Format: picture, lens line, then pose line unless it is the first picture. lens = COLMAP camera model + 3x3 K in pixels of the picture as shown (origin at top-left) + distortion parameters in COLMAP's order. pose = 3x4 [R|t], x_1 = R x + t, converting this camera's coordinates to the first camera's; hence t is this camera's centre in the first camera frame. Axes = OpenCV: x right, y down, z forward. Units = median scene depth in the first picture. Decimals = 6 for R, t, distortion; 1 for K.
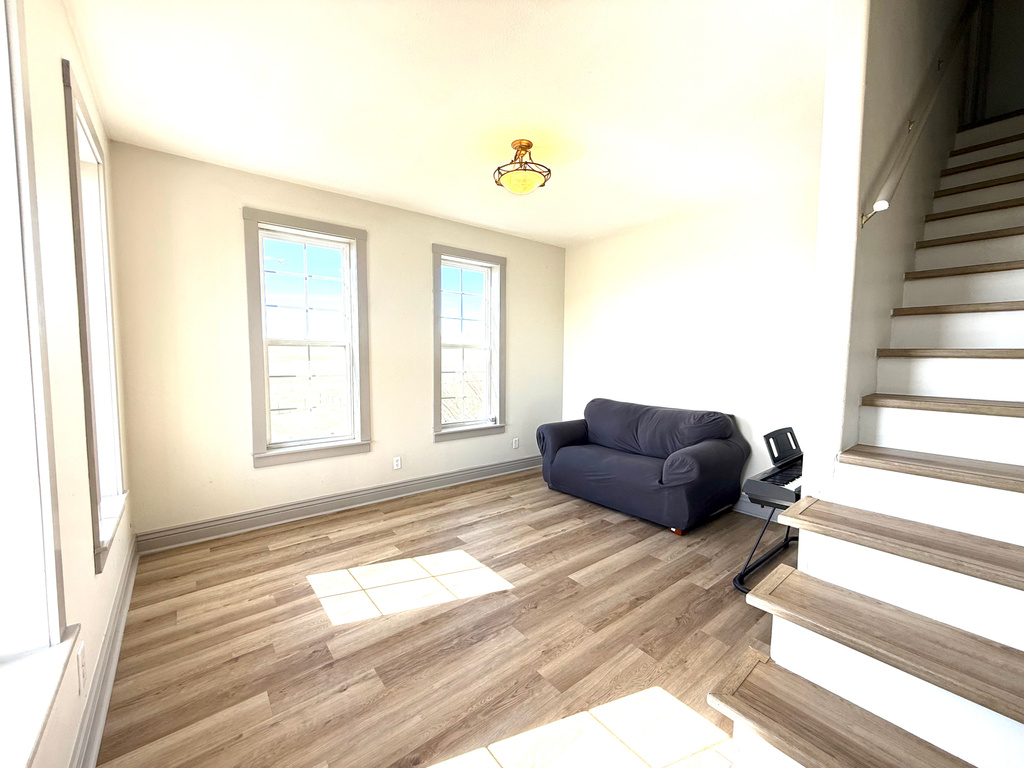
lens RADIAL K [[408.8, 0, 512.1], [0, 408.8, 381.3], [0, 0, 1]] dist [-0.001893, 0.000955]
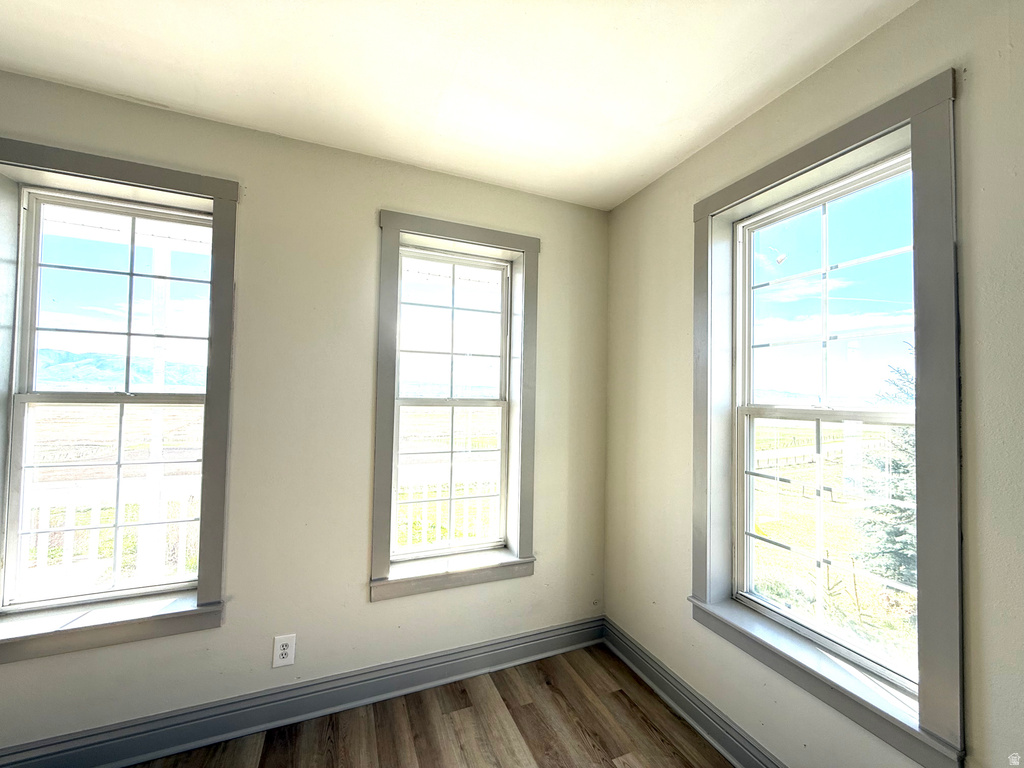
lens RADIAL K [[408.8, 0, 511.0], [0, 408.8, 386.5], [0, 0, 1]] dist [-0.001893, 0.000955]
pose [[-0.277834, -0.037722, -0.959888, 0.041822], [-0.089479, 0.995901, -0.013238, -0.113955], [0.956453, 0.082212, -0.280070, 1.037224]]
